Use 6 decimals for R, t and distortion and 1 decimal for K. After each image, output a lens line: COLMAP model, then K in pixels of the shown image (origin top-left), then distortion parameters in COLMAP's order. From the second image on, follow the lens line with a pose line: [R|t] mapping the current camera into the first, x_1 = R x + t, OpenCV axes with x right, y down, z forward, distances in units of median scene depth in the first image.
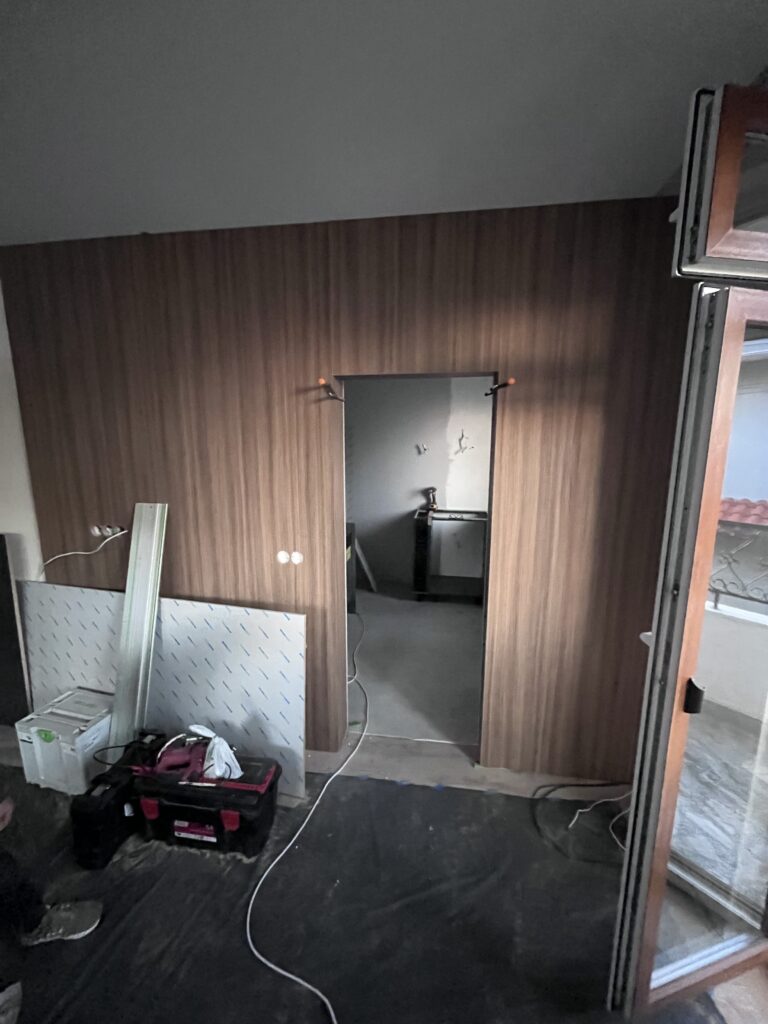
lens RADIAL K [[414.3, 0, 386.1], [0, 414.3, 511.5], [0, 0, 1]] dist [-0.001991, -0.000365]
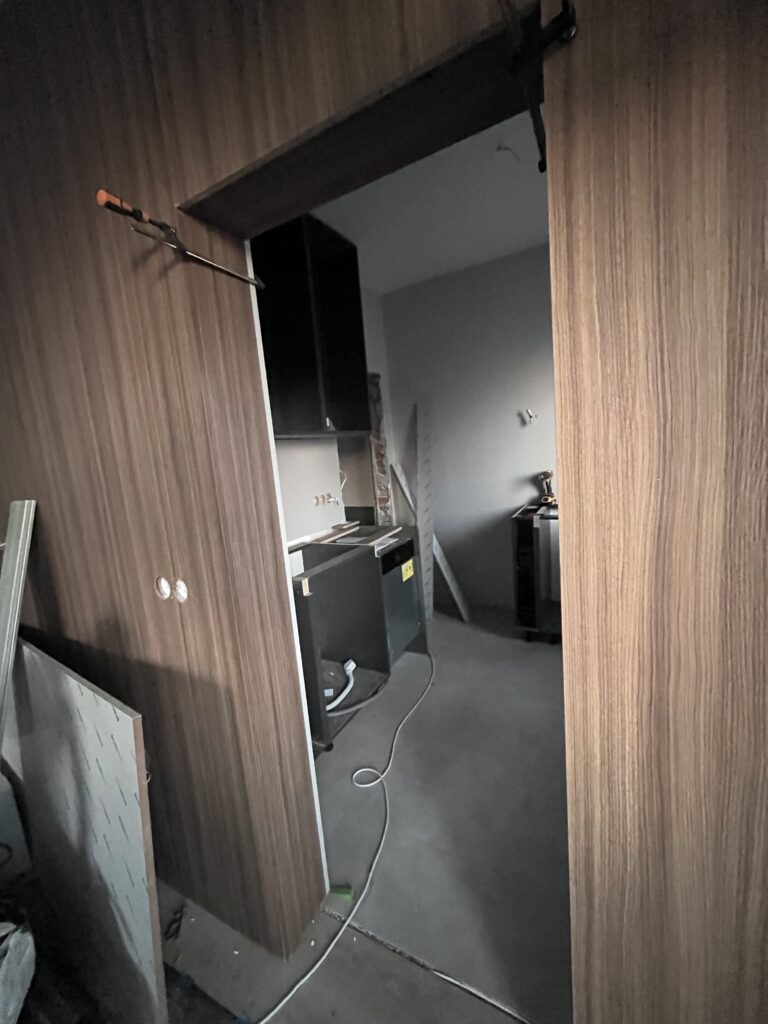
lens RADIAL K [[414.3, 0, 383.2], [0, 414.3, 511.5], [0, 0, 1]] dist [-0.001991, -0.000365]
pose [[0.933653, -0.034528, -0.356511, 0.220672], [0.028796, 0.999357, -0.021374, 0.028861], [0.357019, 0.009690, 0.934047, 0.587788]]
